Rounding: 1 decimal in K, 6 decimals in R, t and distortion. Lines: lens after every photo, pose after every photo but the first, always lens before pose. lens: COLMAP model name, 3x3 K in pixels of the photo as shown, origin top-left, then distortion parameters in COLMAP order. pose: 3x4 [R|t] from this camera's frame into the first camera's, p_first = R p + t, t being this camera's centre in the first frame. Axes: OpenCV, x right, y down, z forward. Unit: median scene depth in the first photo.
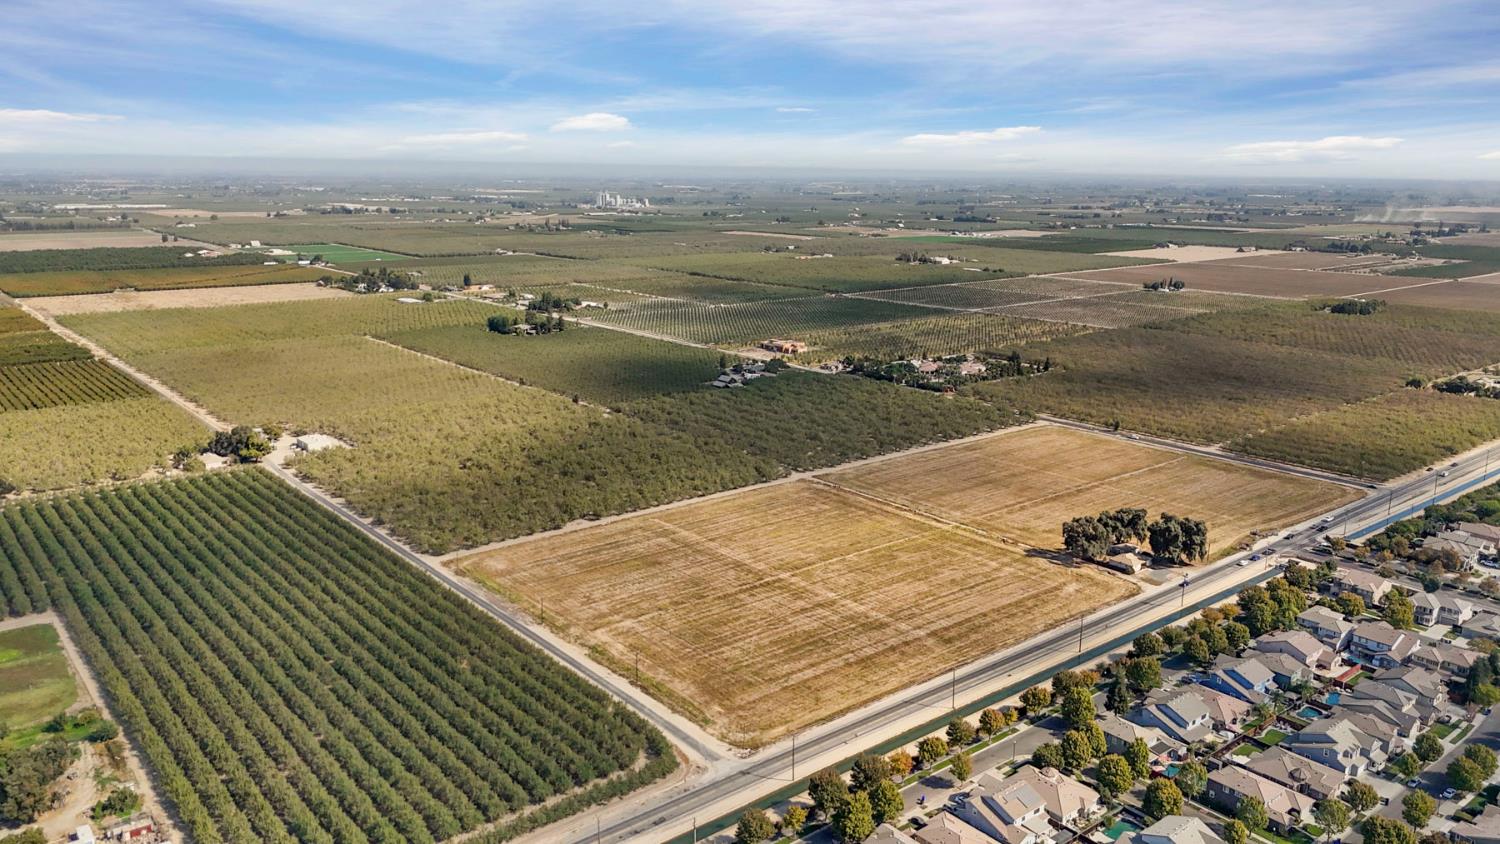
lens RADIAL K [[1102.2, 0, 756.8], [0, 1102.2, 413.9], [0, 0, 1]] dist [0.062327, -0.050508]
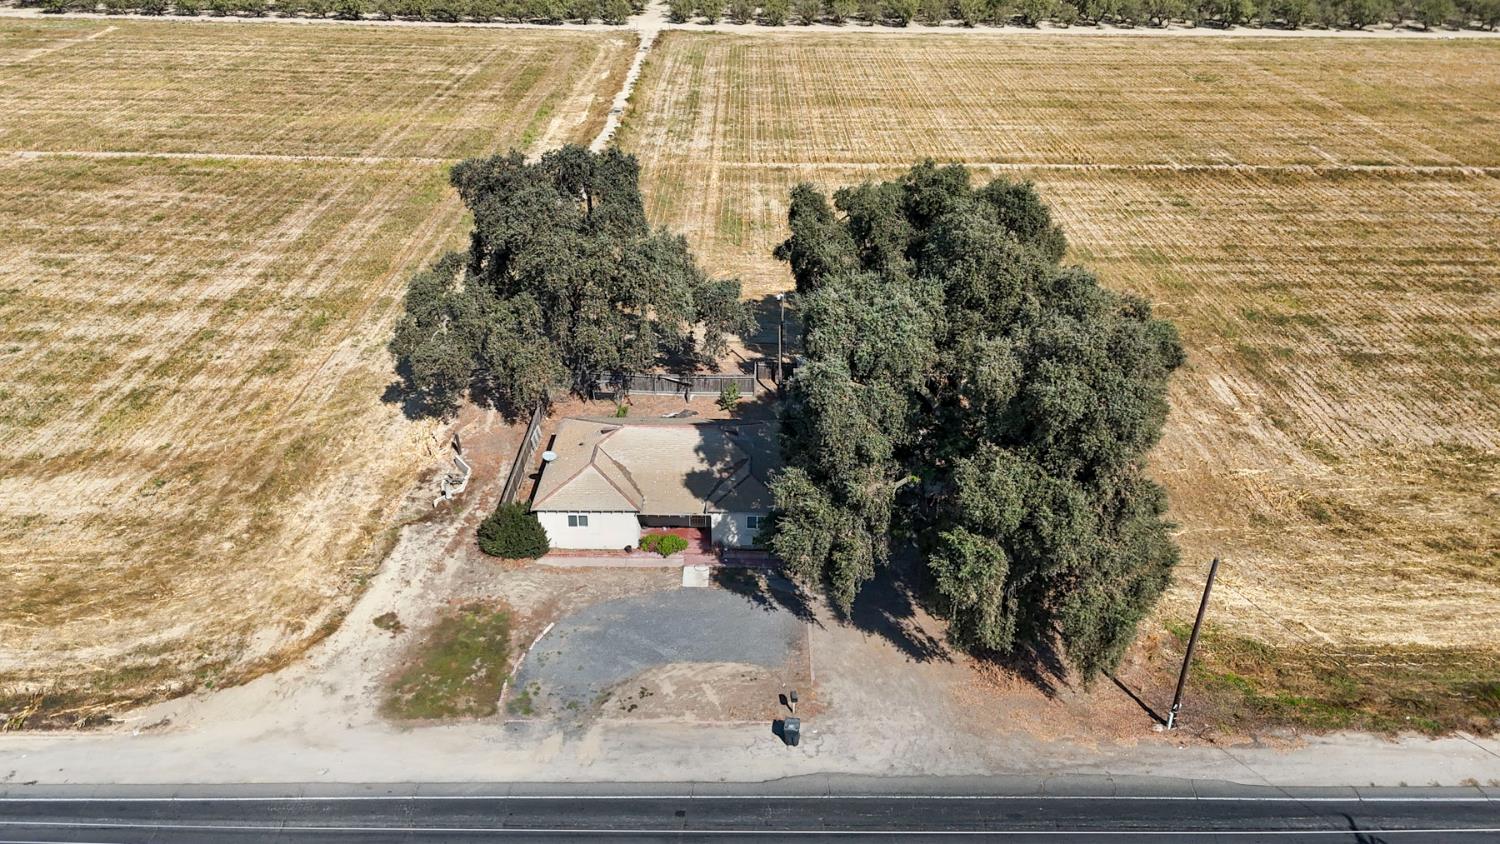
lens RADIAL K [[1102.2, 0, 754.9], [0, 1102.2, 425.3], [0, 0, 1]] dist [0.062327, -0.050508]
pose [[0.768830, 0.304798, -0.562137, 0.408099], [-0.141669, 0.938435, 0.315072, 0.072802], [0.623562, -0.162600, 0.764677, 0.850265]]
